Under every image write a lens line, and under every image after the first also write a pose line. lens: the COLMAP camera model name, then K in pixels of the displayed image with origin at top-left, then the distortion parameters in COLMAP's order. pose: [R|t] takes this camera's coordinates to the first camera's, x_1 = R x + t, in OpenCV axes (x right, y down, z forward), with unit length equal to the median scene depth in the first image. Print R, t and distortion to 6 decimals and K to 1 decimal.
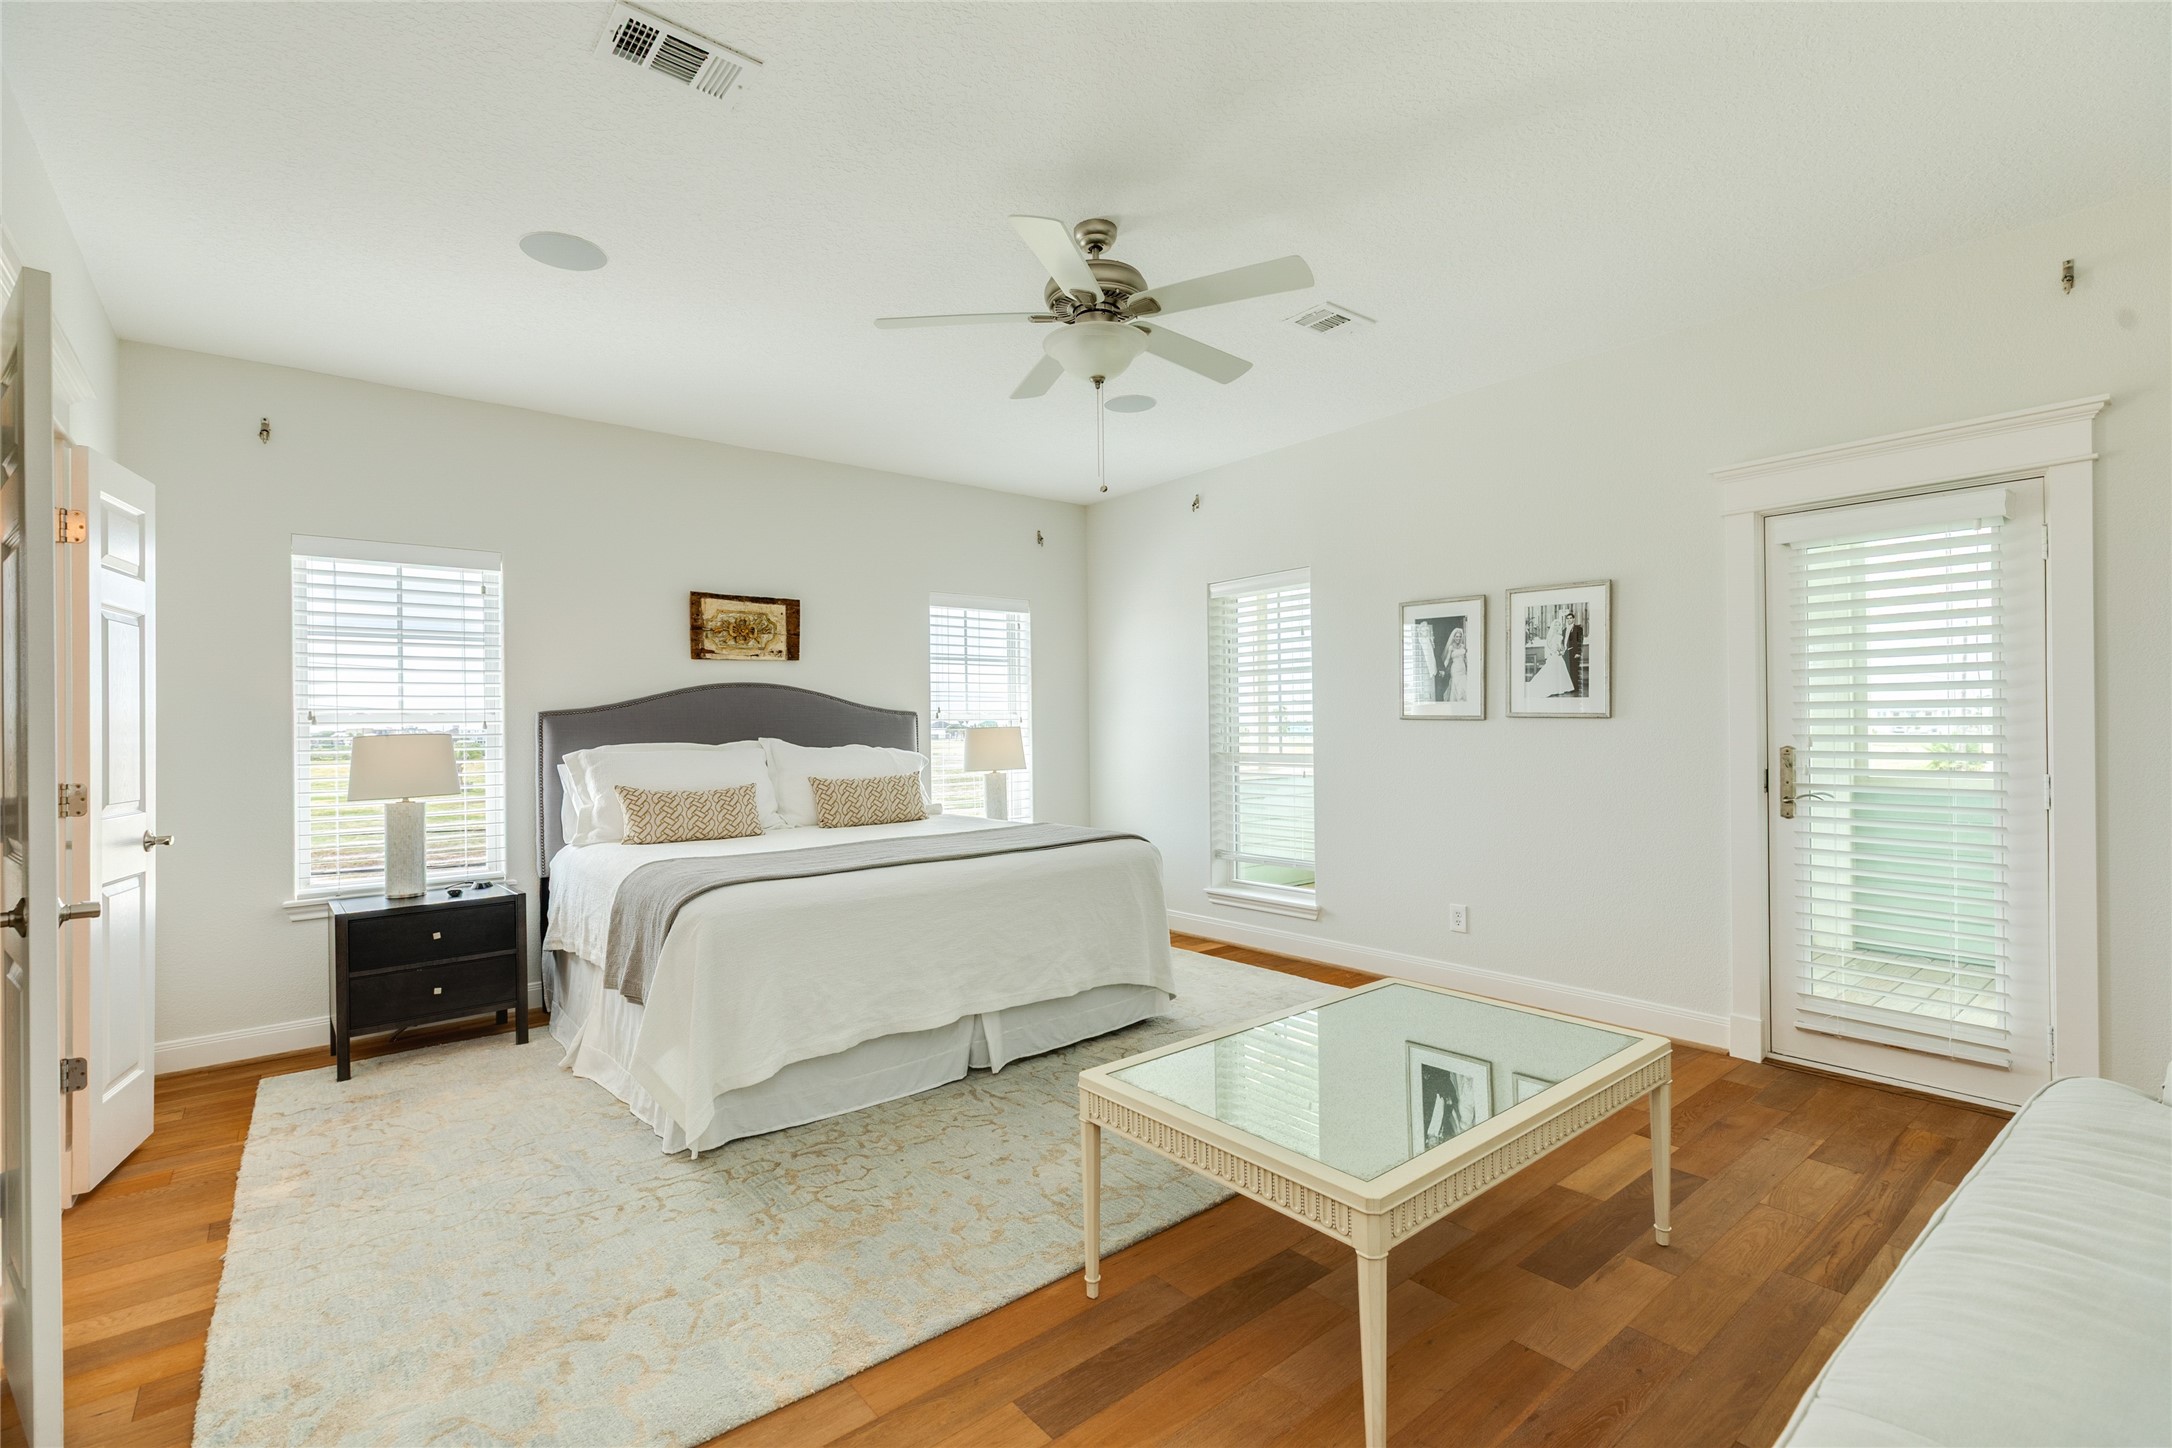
lens RADIAL K [[976.9, 0, 1078.7], [0, 976.9, 731.7], [0, 0, 1]] dist [0.014152, 0.000592]
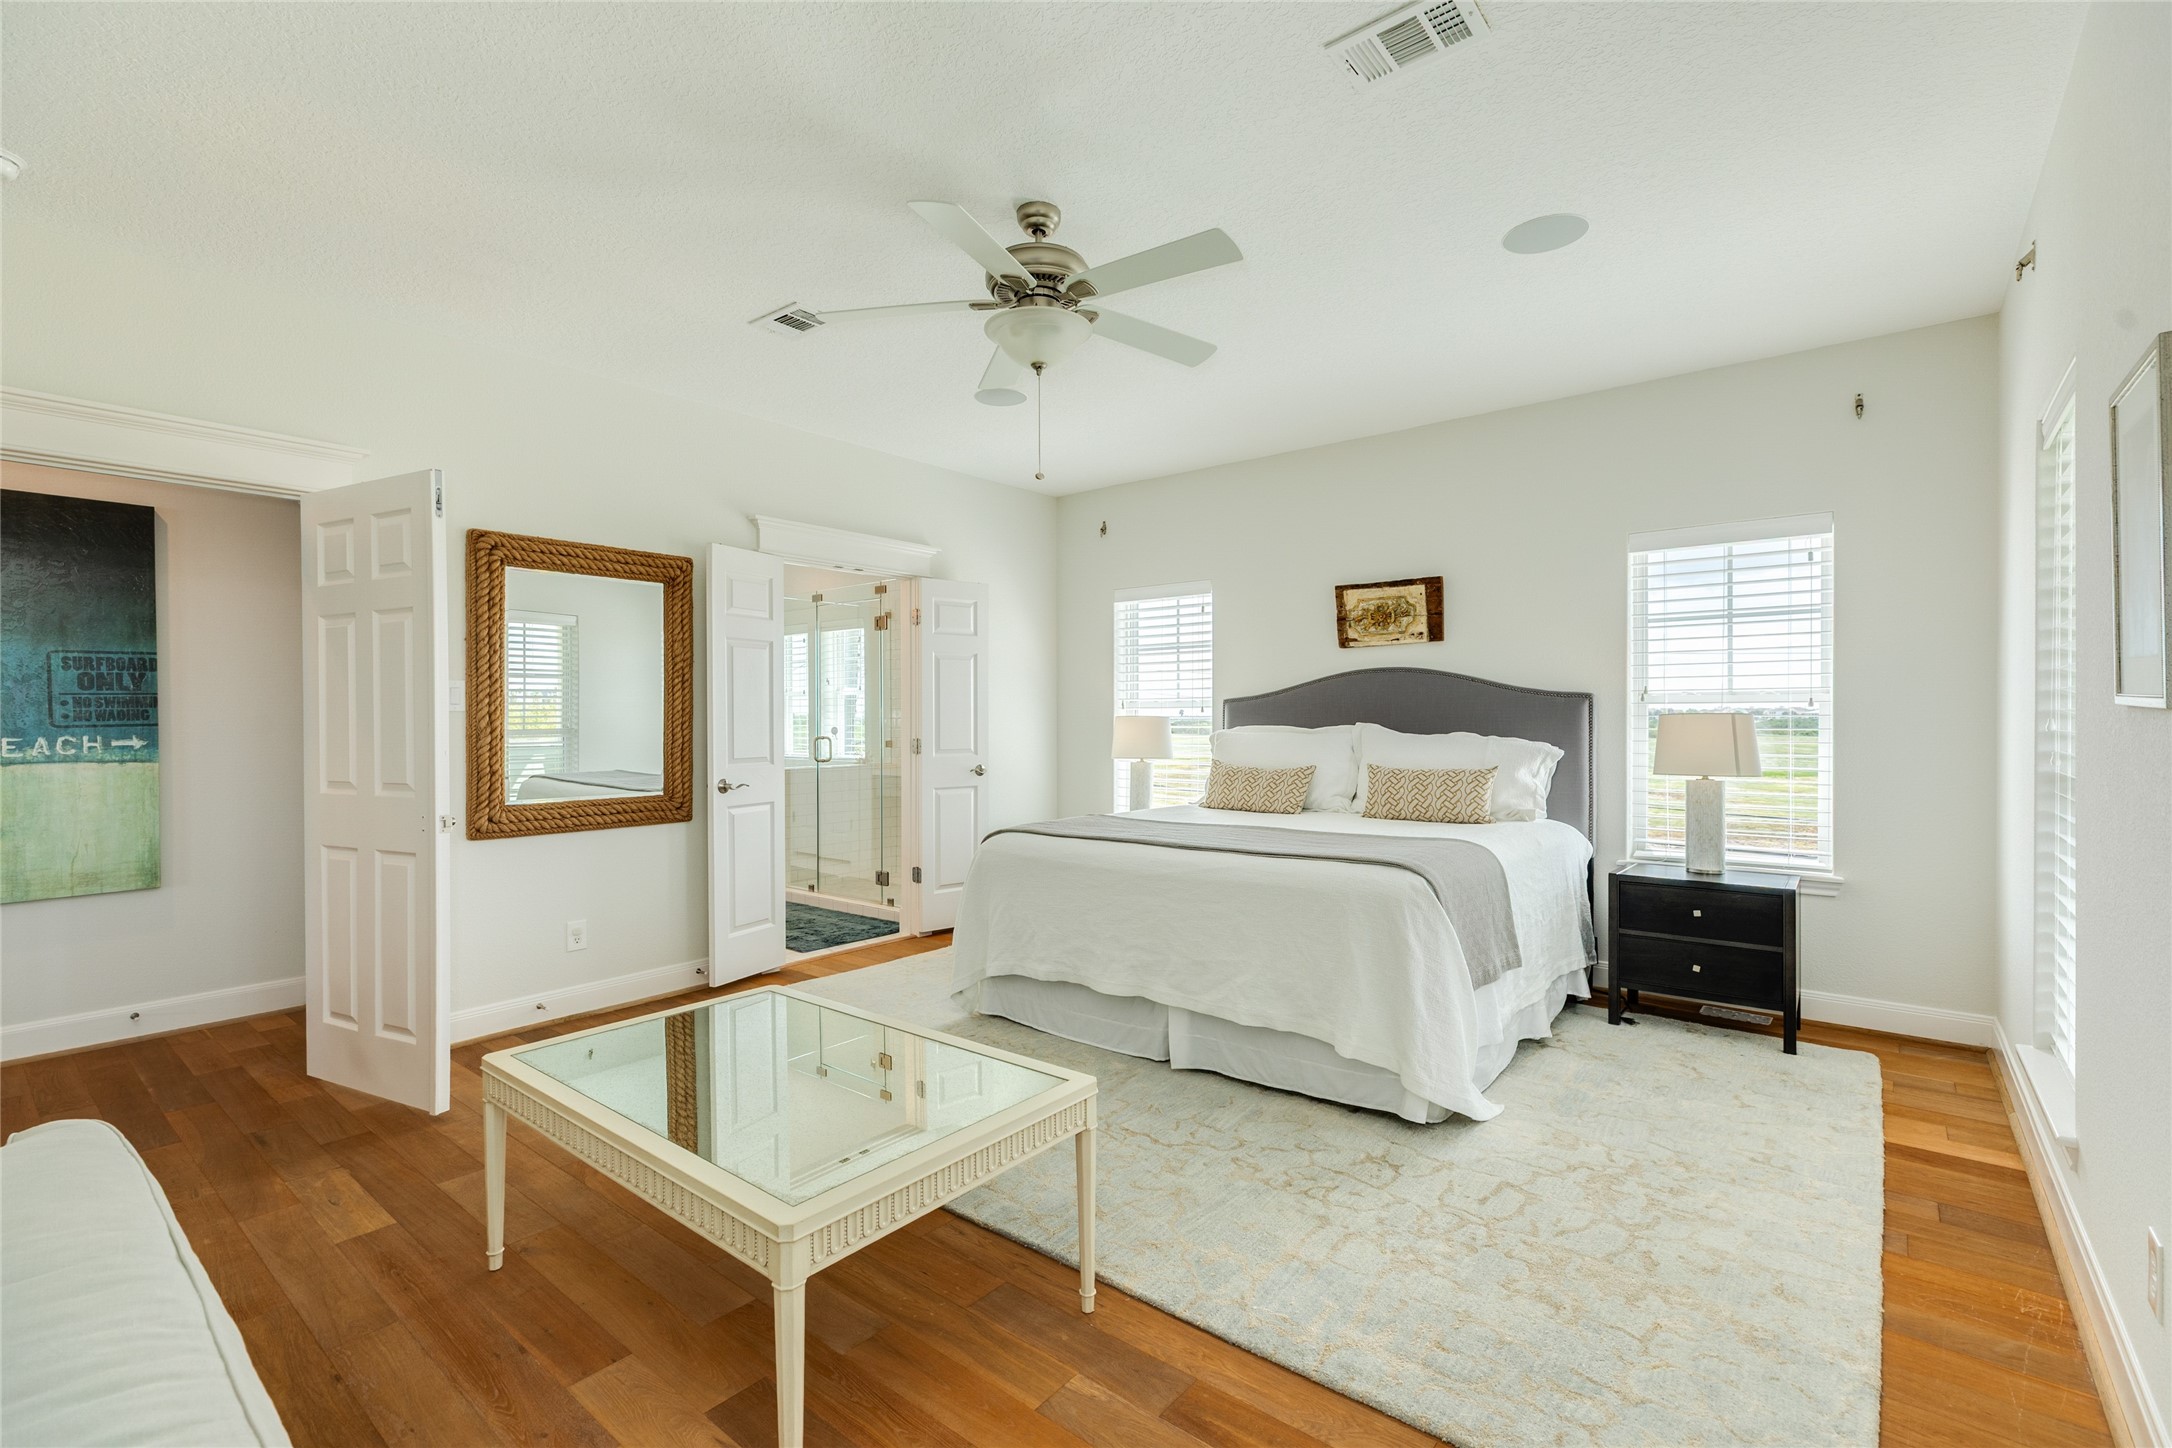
lens RADIAL K [[976.9, 0, 1071.9], [0, 976.9, 707.5], [0, 0, 1]] dist [0.014152, 0.000592]
pose [[0.195888, 0.002198, -0.980624, 0.634394], [-0.002689, 0.999995, 0.001704, -0.010773], [0.980623, 0.002303, 0.195893, 0.528318]]
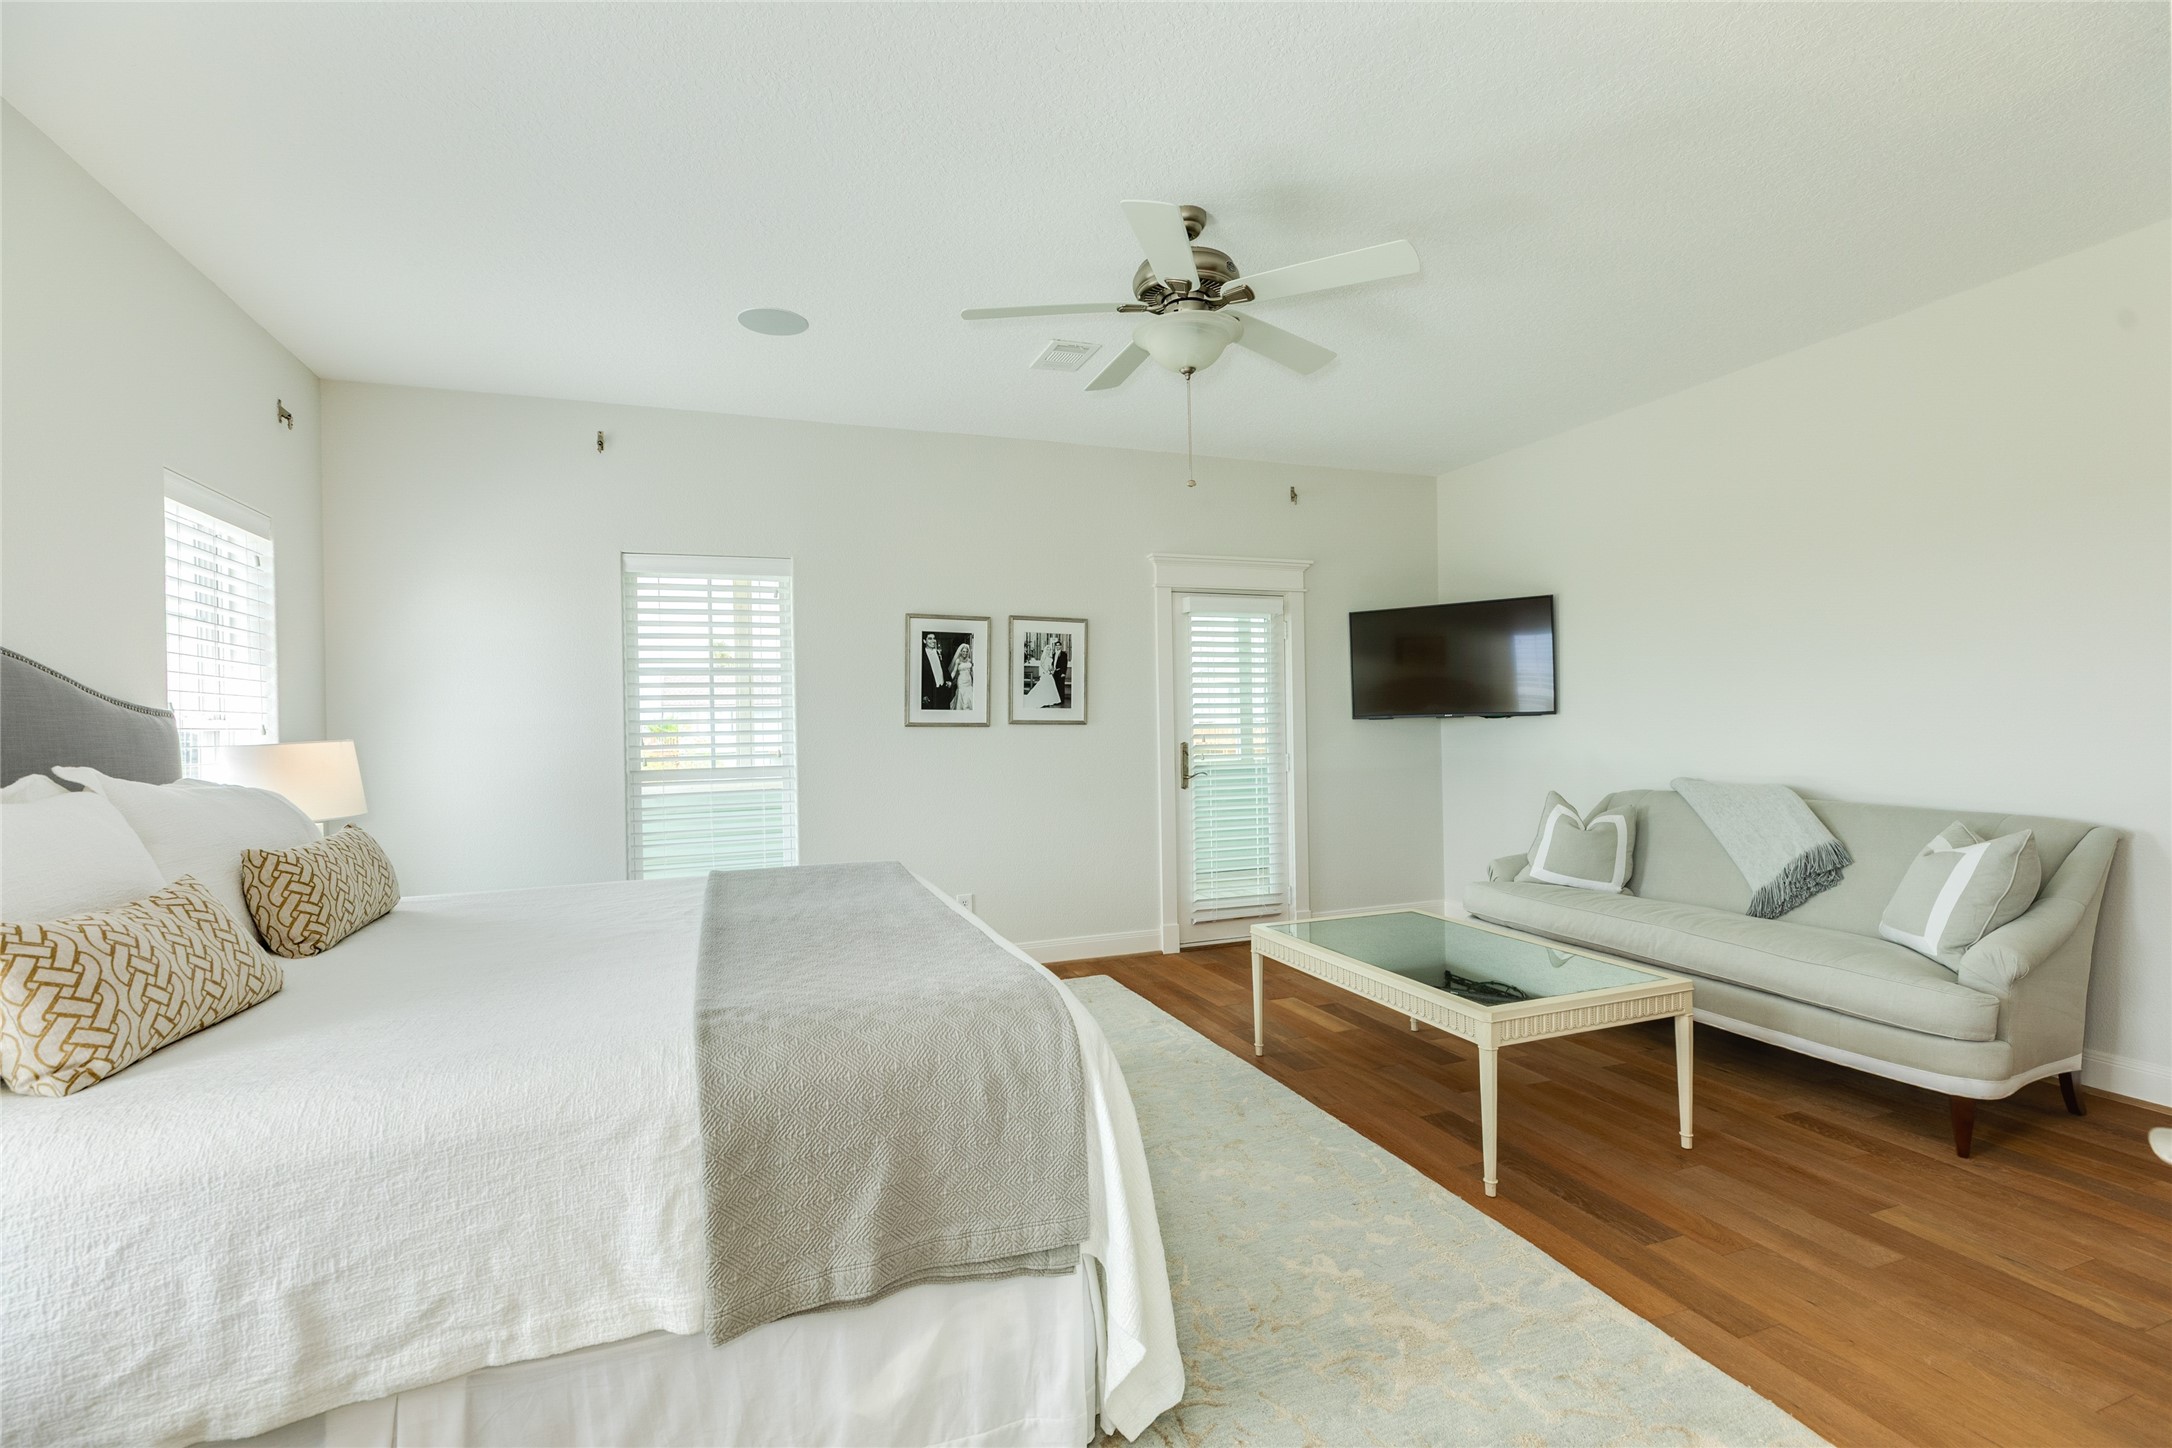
lens RADIAL K [[976.9, 0, 1088.3], [0, 976.9, 731.3], [0, 0, 1]] dist [0.014152, 0.000592]
pose [[0.322229, 0.000182, 0.946662, -0.591858], [0.021346, 0.999744, -0.007458, 0.004358], [-0.946421, 0.022610, 0.322143, 0.492038]]
